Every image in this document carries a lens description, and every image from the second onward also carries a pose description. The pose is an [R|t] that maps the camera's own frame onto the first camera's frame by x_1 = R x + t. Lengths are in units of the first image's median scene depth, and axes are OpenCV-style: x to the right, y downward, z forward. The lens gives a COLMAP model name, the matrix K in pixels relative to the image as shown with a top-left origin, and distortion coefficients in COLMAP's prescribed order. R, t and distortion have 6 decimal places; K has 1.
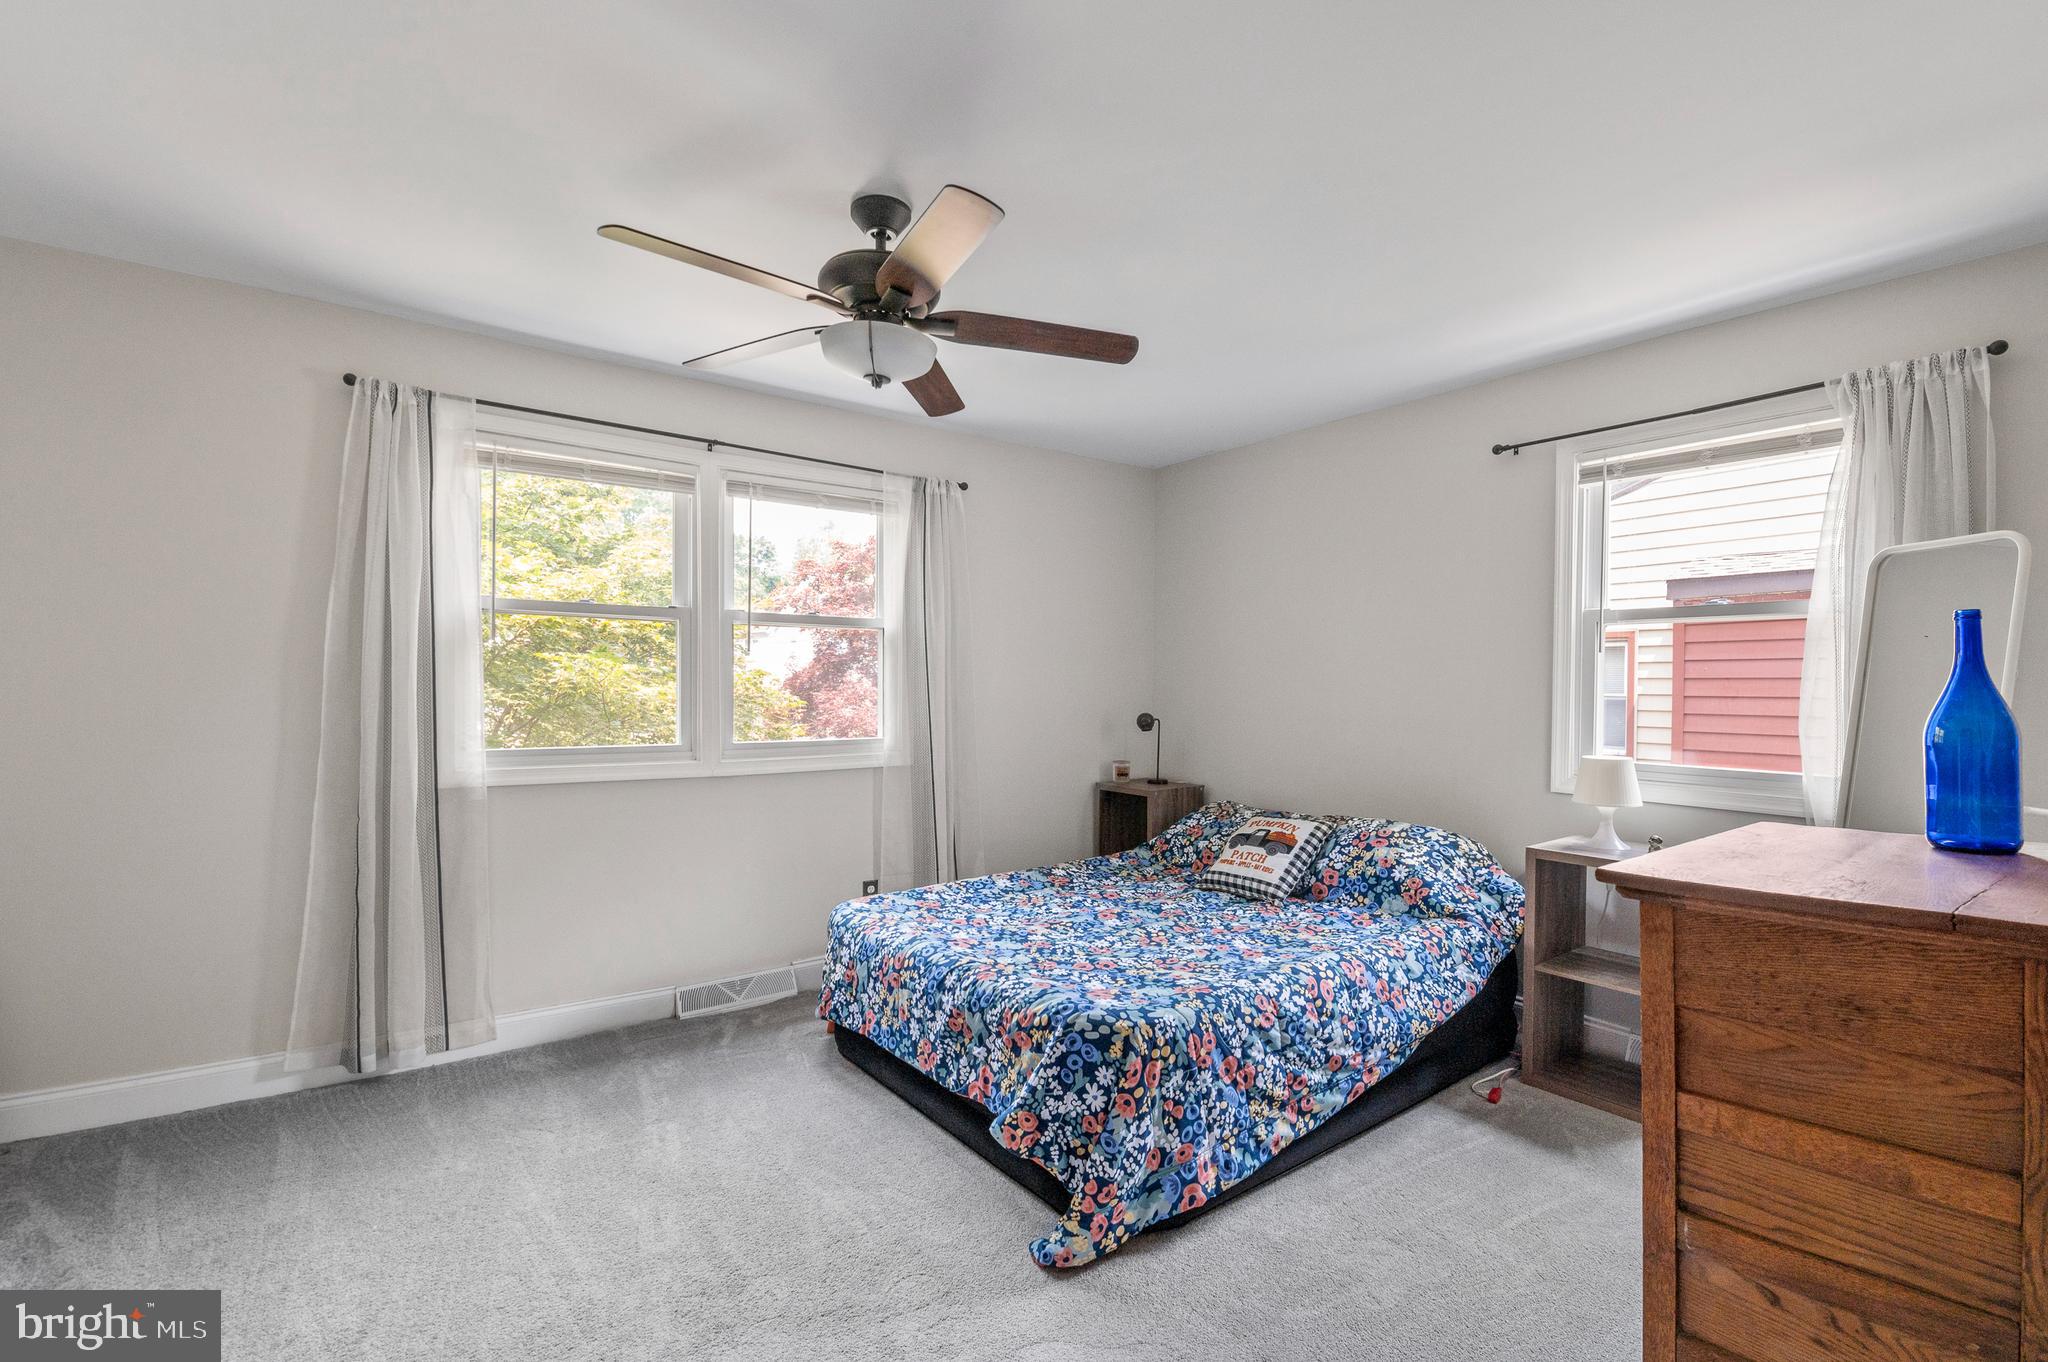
lens RADIAL K [[905.2, 0, 1024.0], [0, 905.2, 681.0], [0, 0, 1]] dist [-0.002422, -0.009755]
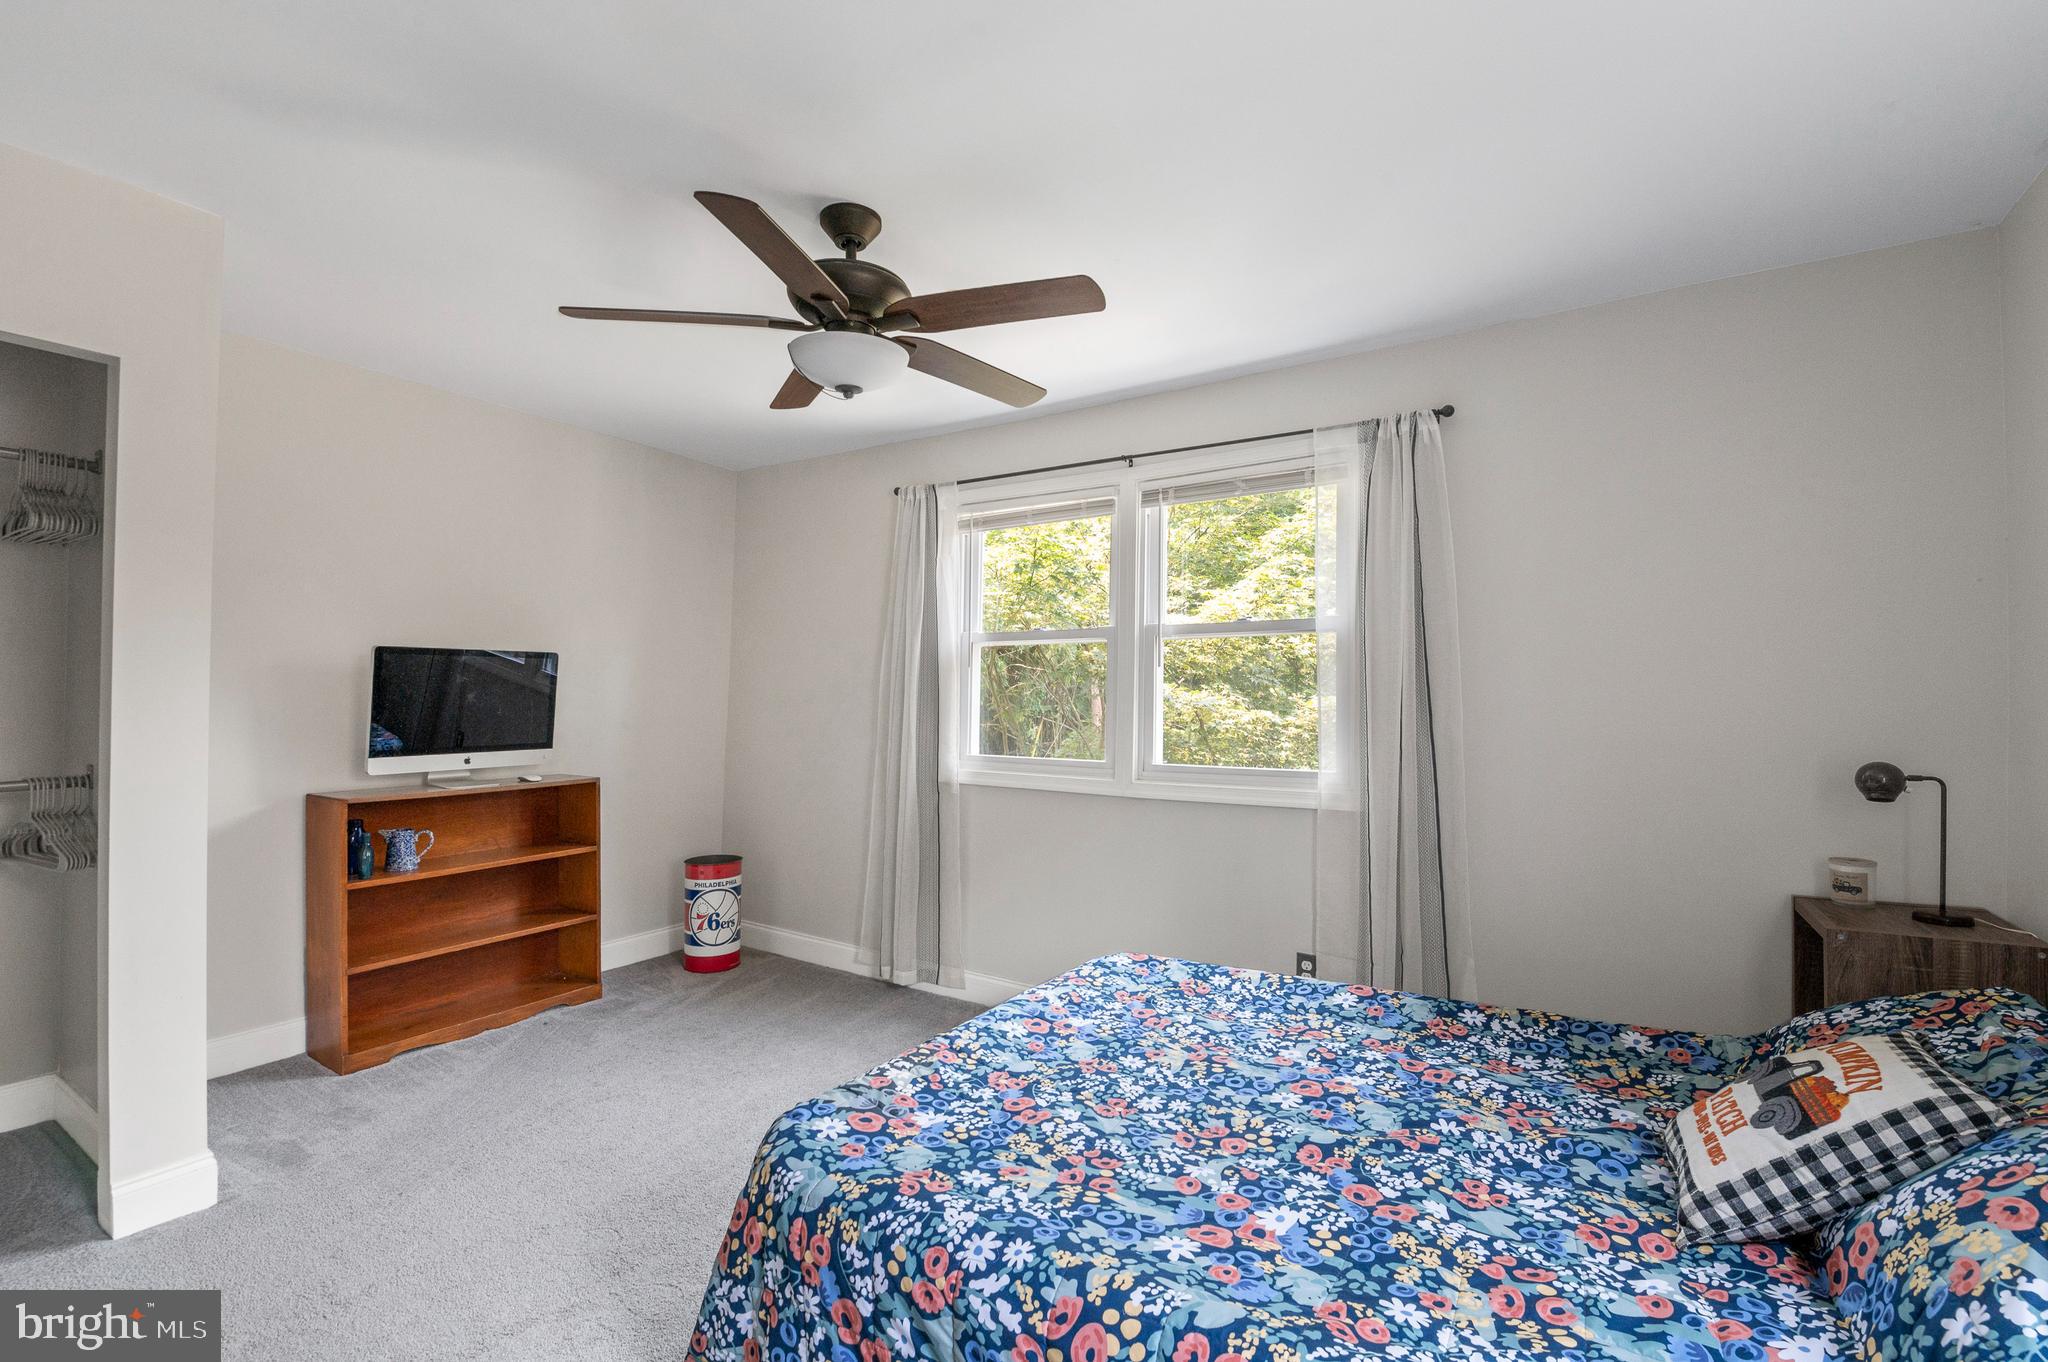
lens RADIAL K [[891.5, 0, 1013.9], [0, 891.5, 674.2], [0, 0, 1]] dist [-0.002349, -0.008957]
pose [[0.352123, -0.032875, -0.935376, 0.640928], [0.000591, 0.999391, -0.034903, 0.008292], [0.935954, 0.011738, 0.351928, 0.672457]]
